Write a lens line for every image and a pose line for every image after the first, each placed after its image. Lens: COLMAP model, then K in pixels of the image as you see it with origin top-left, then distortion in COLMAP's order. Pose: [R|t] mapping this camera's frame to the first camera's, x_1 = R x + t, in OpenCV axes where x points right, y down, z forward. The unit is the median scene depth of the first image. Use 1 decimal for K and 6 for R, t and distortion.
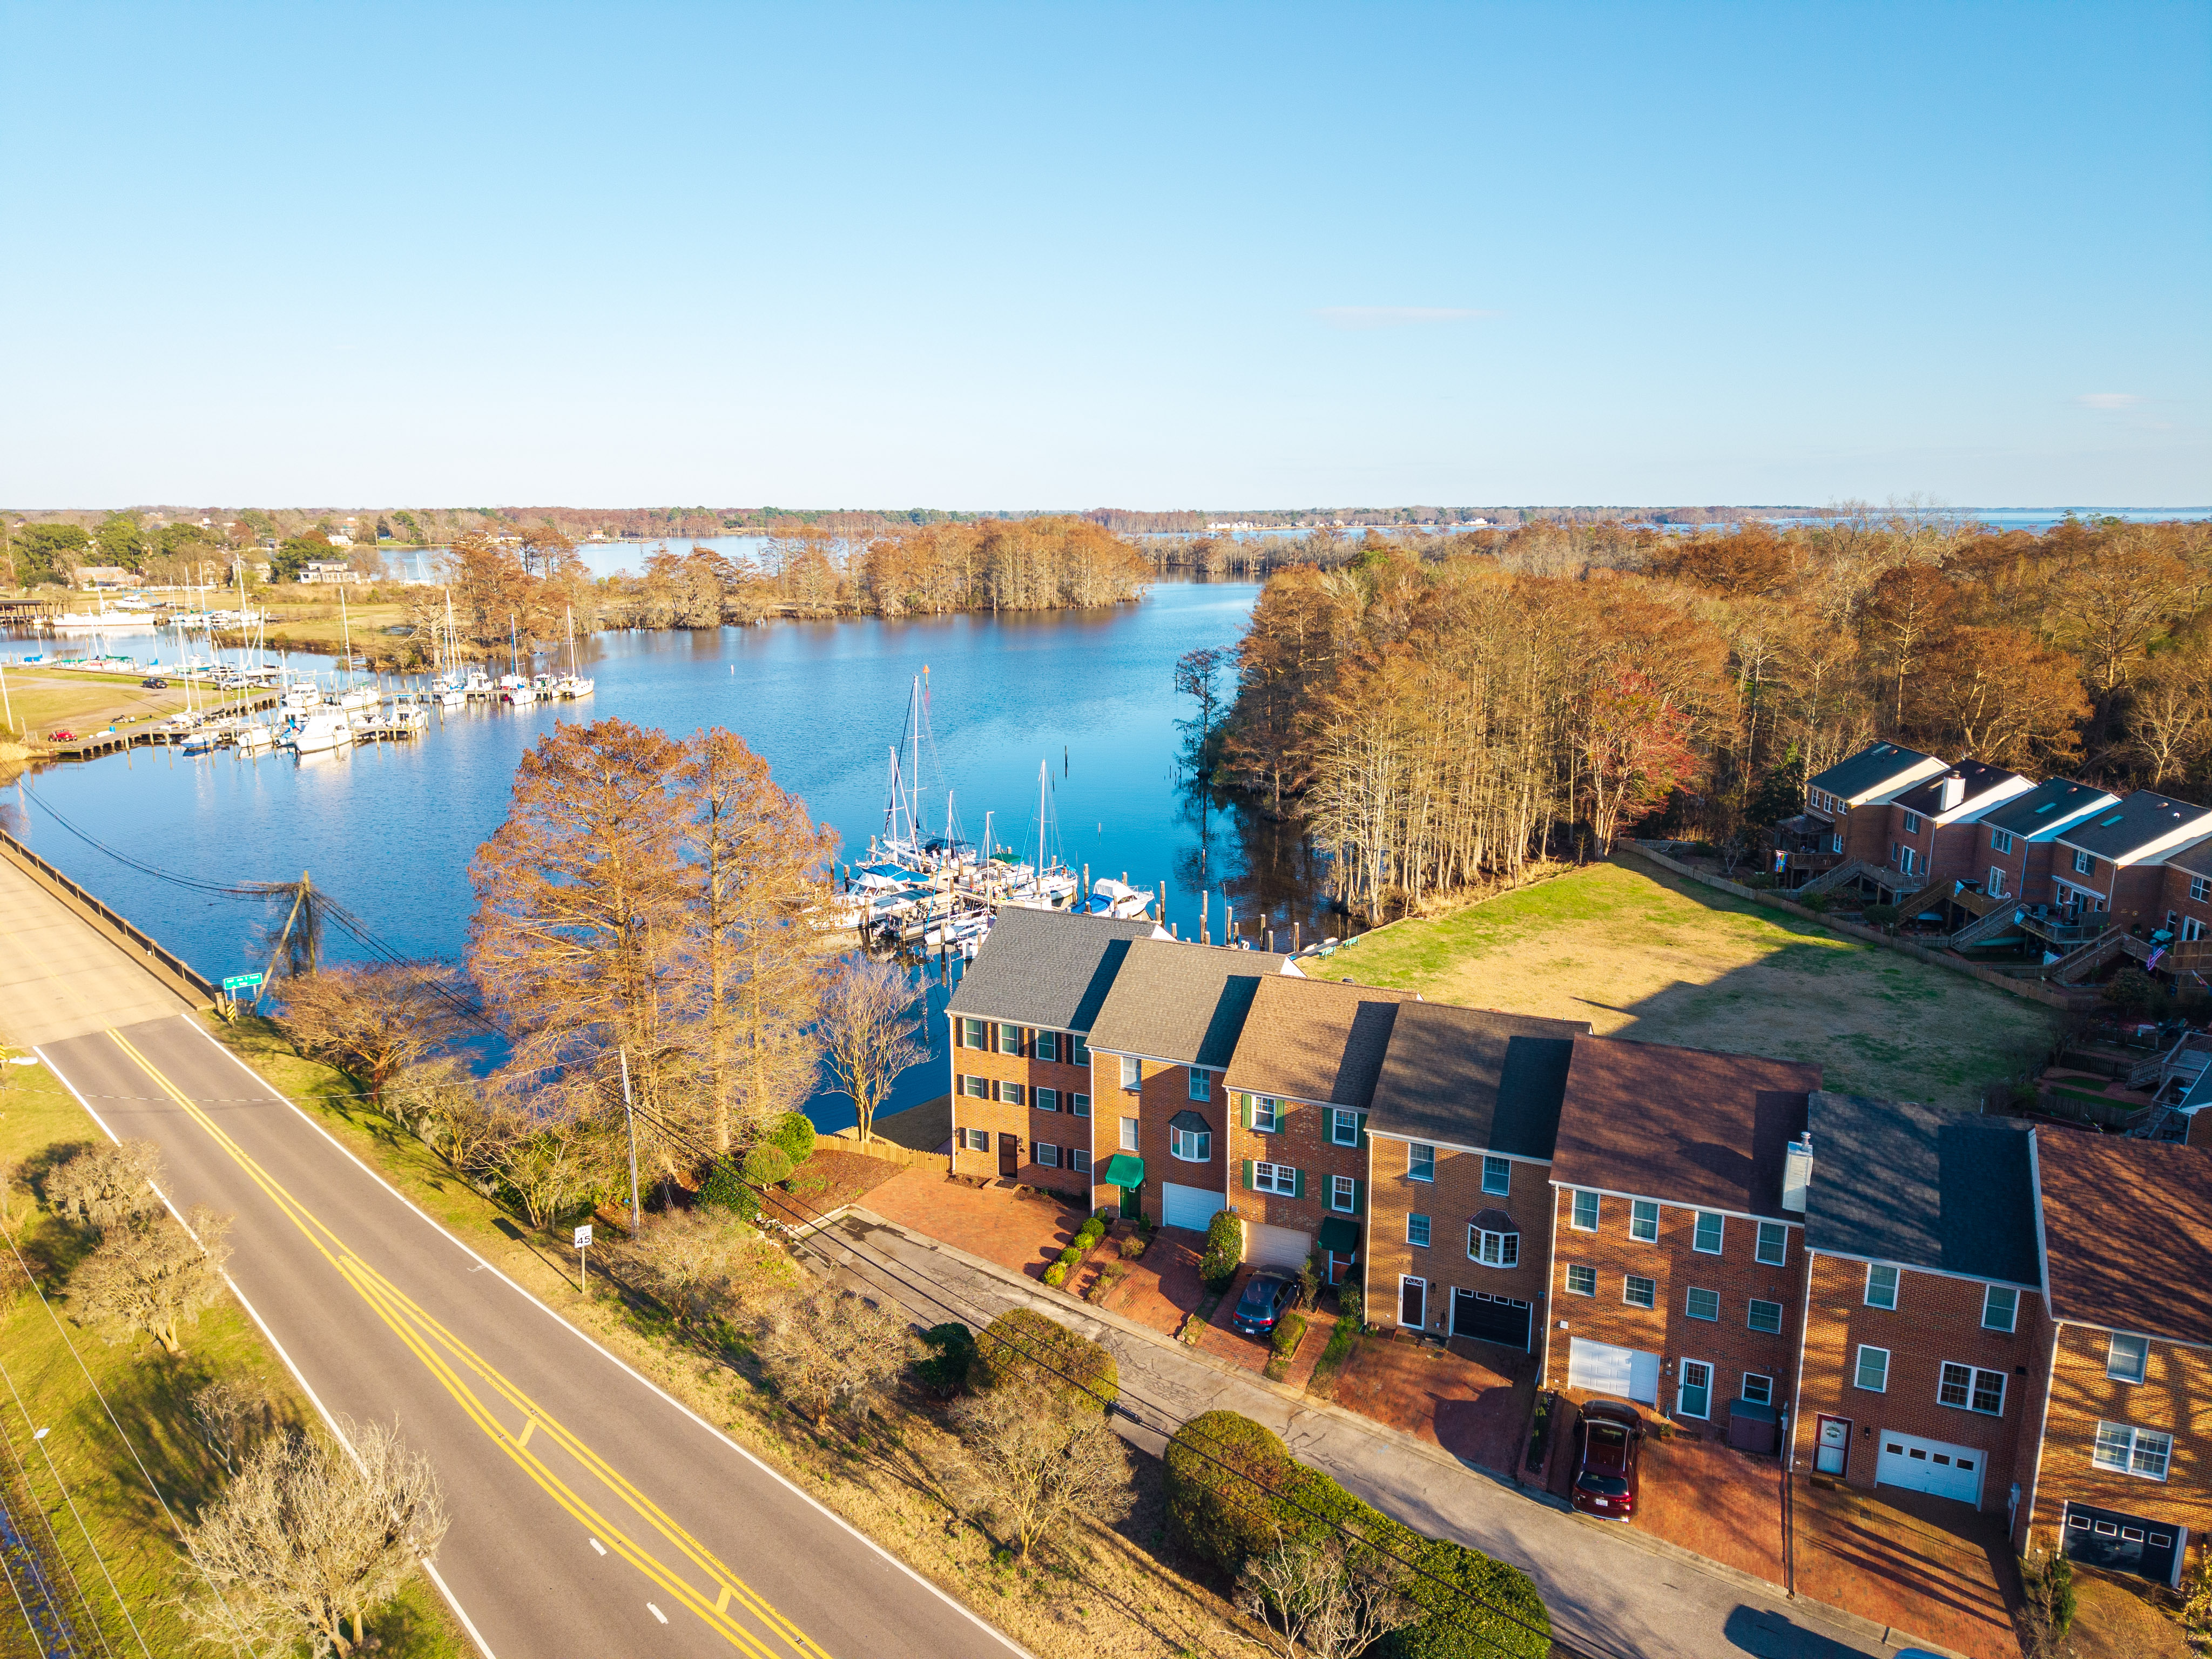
lens RADIAL K [[1554.0, 0, 1106.0], [0, 1554.0, 829.5], [0, 0, 1]] dist [0.215728, -0.317773]
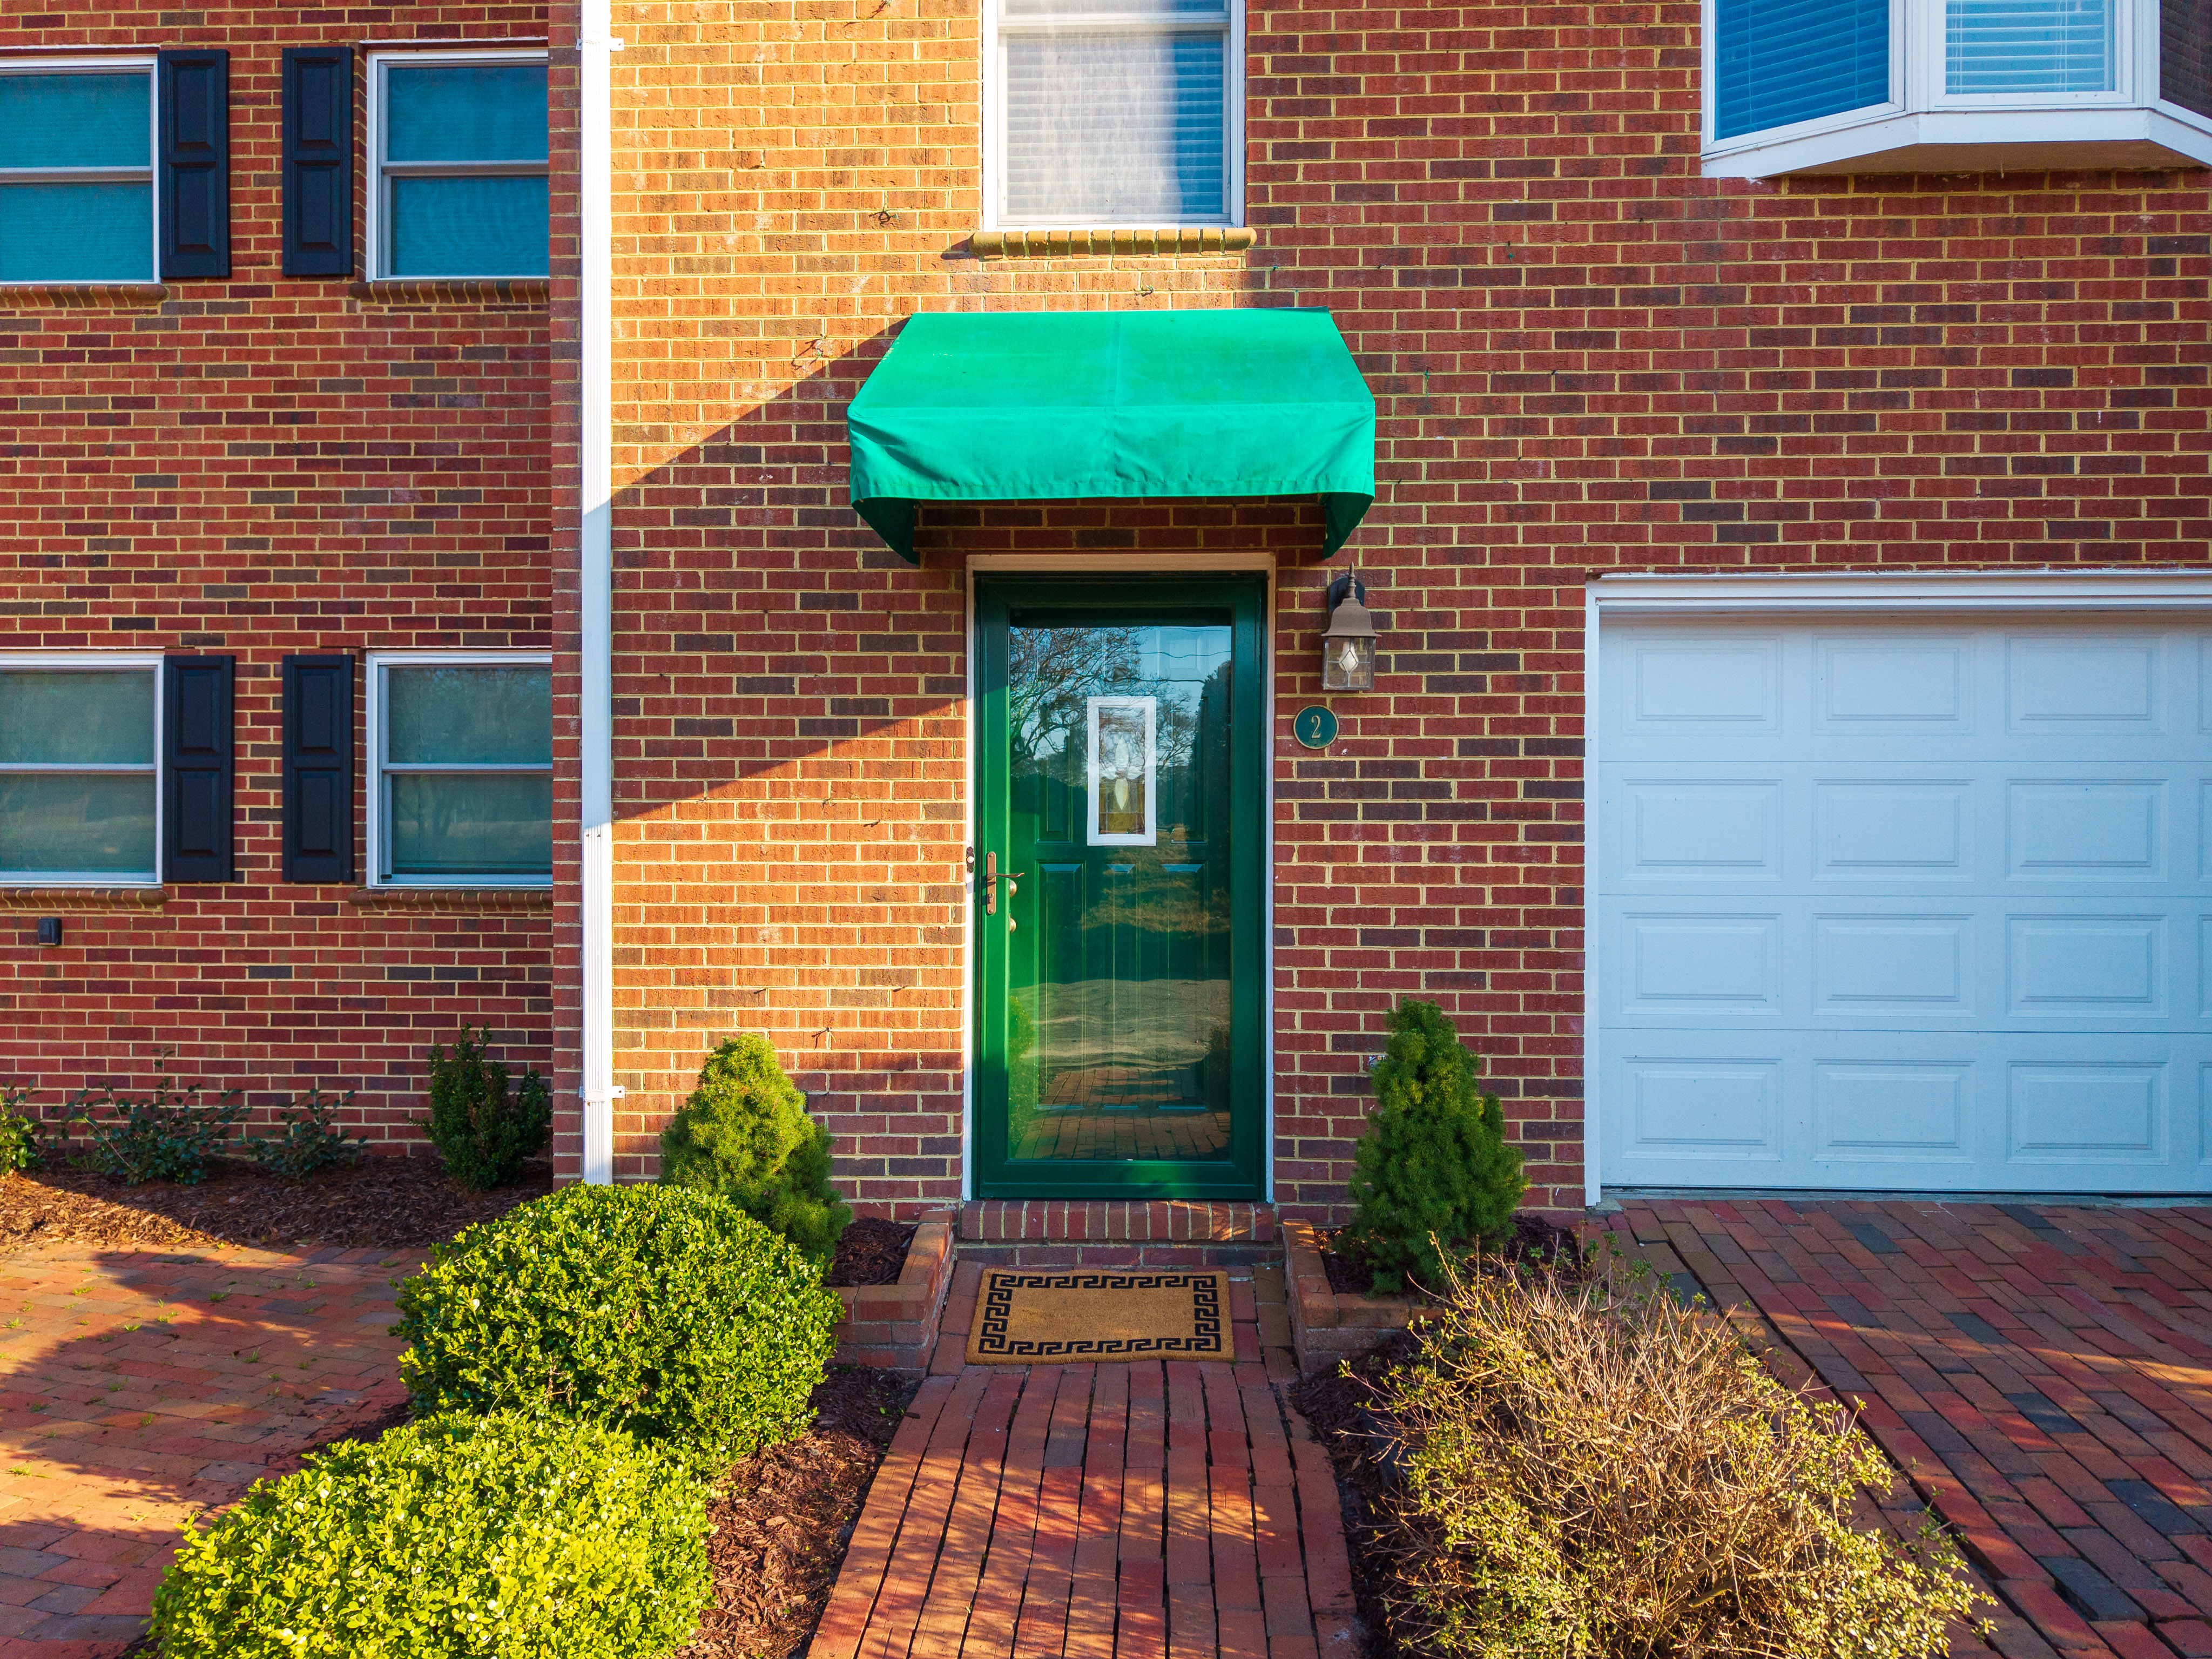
lens RADIAL K [[1550.8, 0, 1135.7], [0, 1550.8, 831.3], [0, 0, 1]] dist [0.049172, -0.057127]
pose [[0.931502, -0.000988, 0.363735, -0.010879], [0.077028, 0.977852, -0.194606, 0.236124], [-0.355487, 0.209294, 0.910947, 0.892836]]
